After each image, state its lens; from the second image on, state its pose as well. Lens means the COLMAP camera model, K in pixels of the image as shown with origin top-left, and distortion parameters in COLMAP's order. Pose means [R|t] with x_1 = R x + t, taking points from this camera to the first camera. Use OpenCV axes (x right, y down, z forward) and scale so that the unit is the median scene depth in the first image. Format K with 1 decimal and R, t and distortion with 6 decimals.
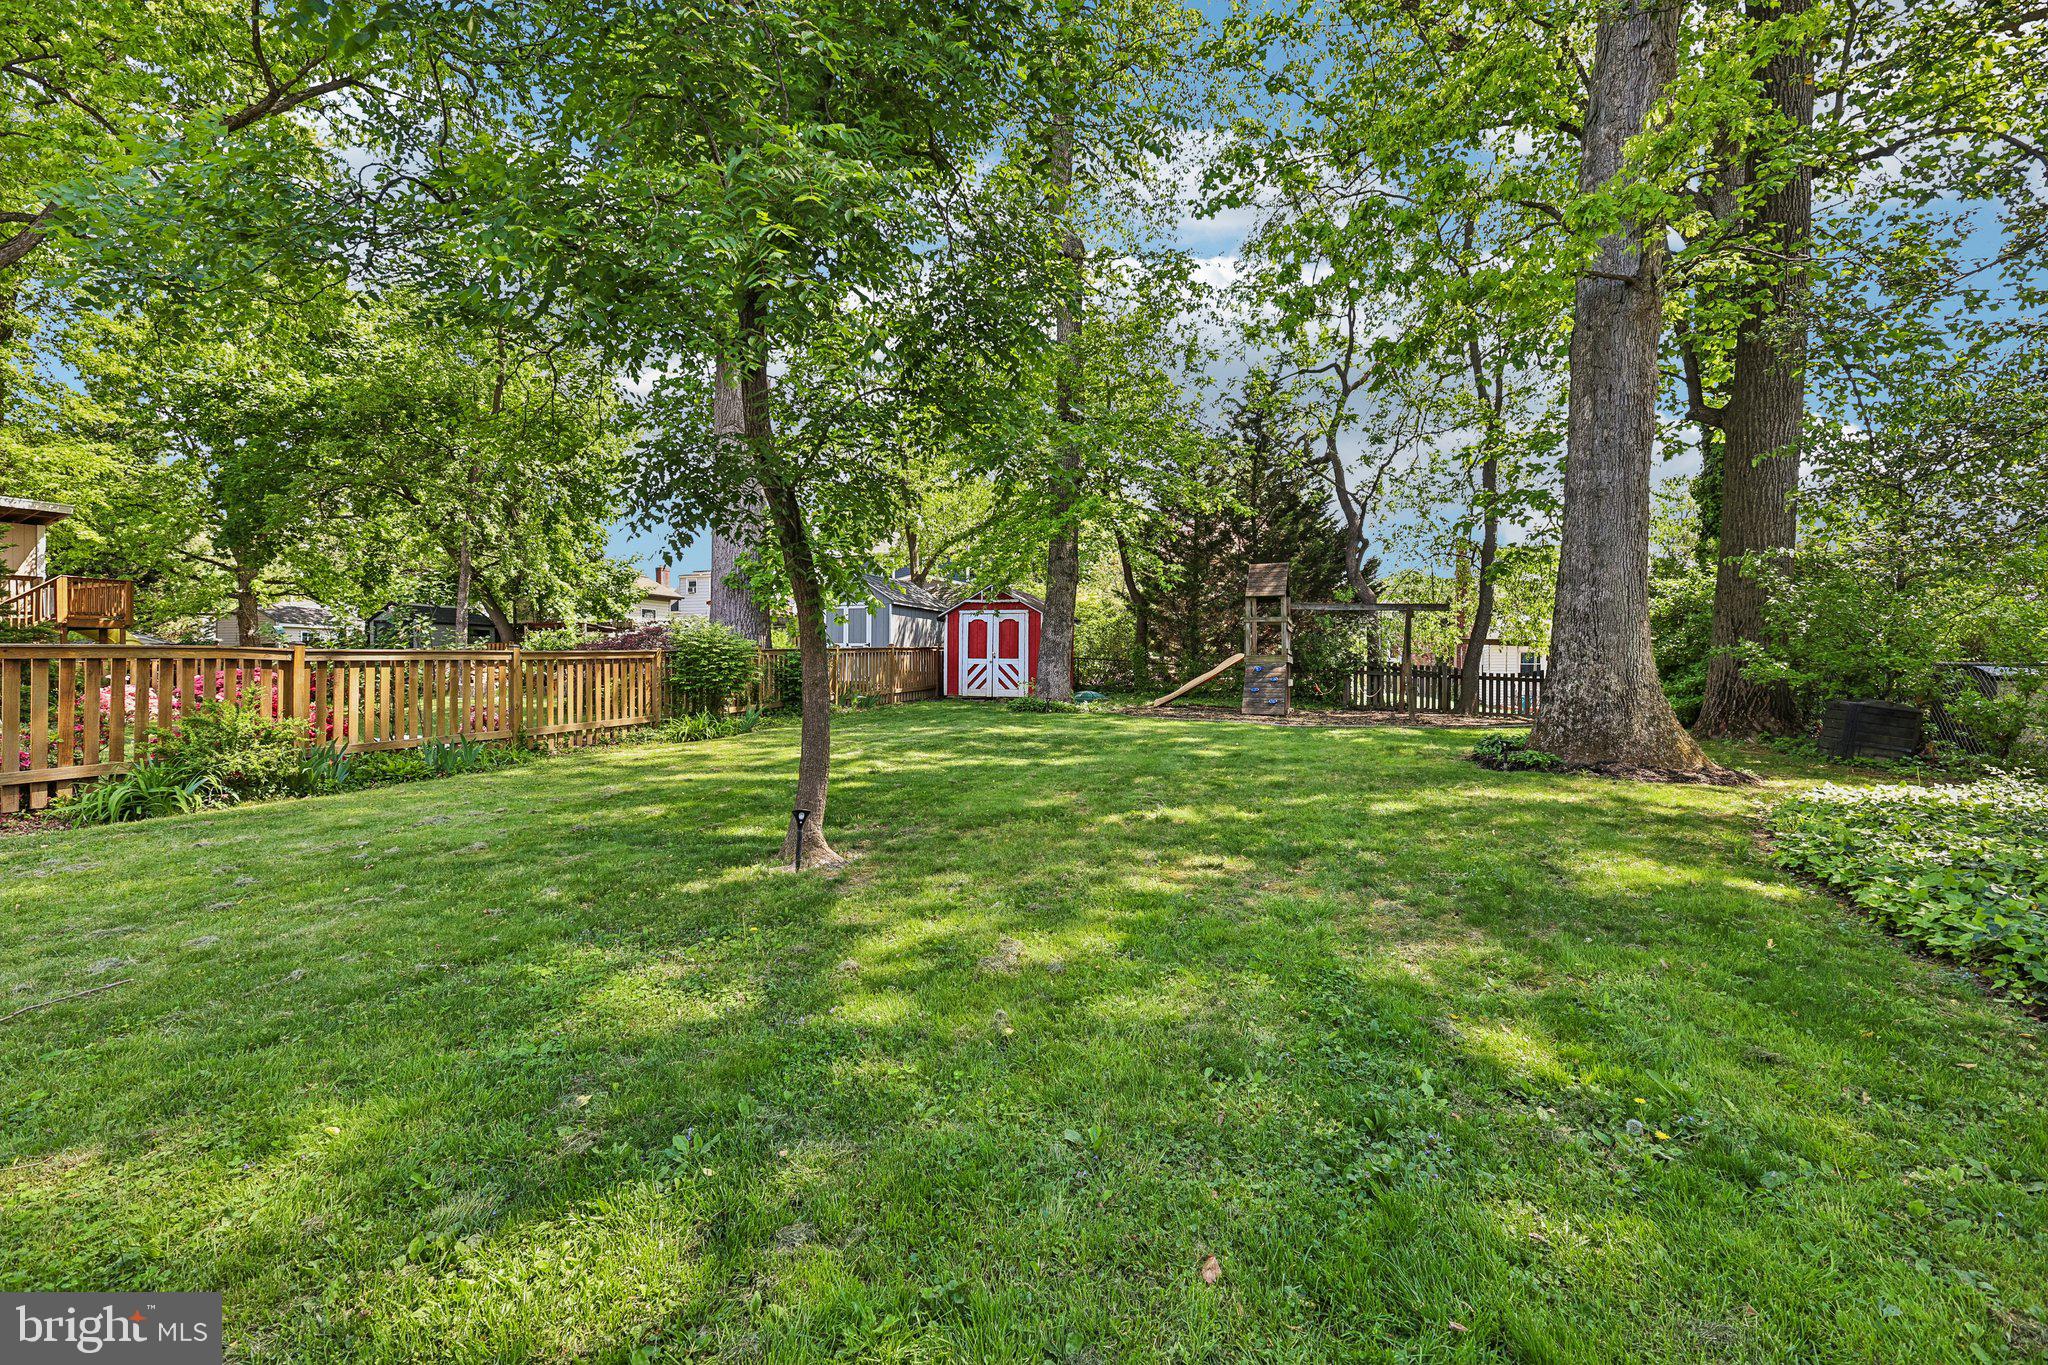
lens RADIAL K [[881.3, 0, 1026.9], [0, 881.3, 678.2], [0, 0, 1]] dist [-0.000143, -0.000175]
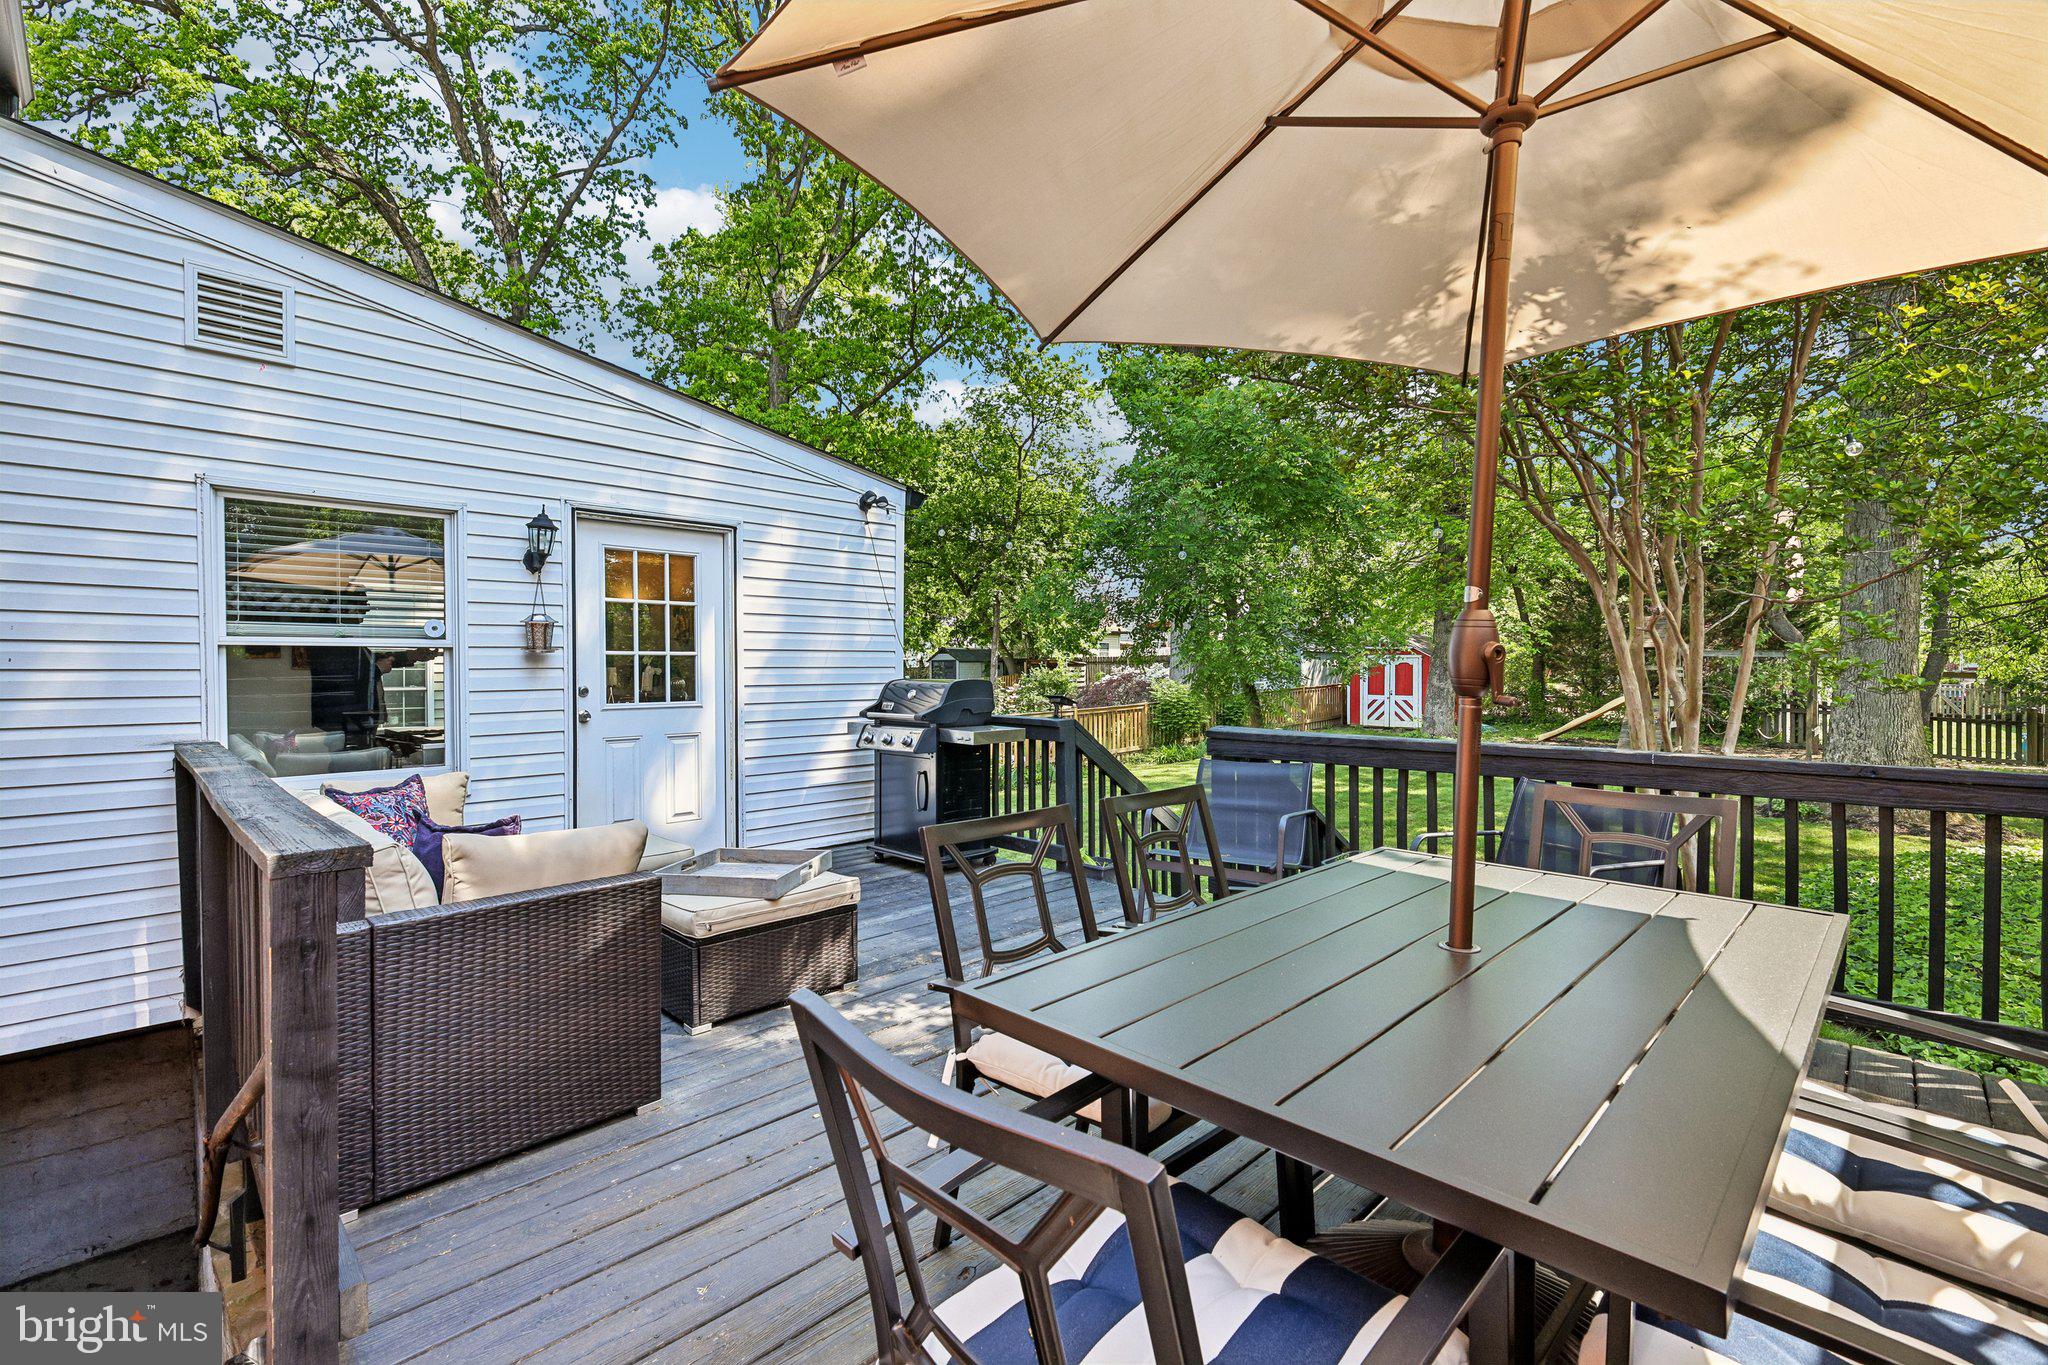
lens RADIAL K [[881.3, 0, 1028.9], [0, 881.3, 680.7], [0, 0, 1]] dist [-0.000143, -0.000175]
pose [[0.897412, -0.000042, -0.441194, 0.050450], [0.002711, 0.999982, 0.005421, -0.050330], [0.441186, -0.006061, 0.897395, -0.302072]]
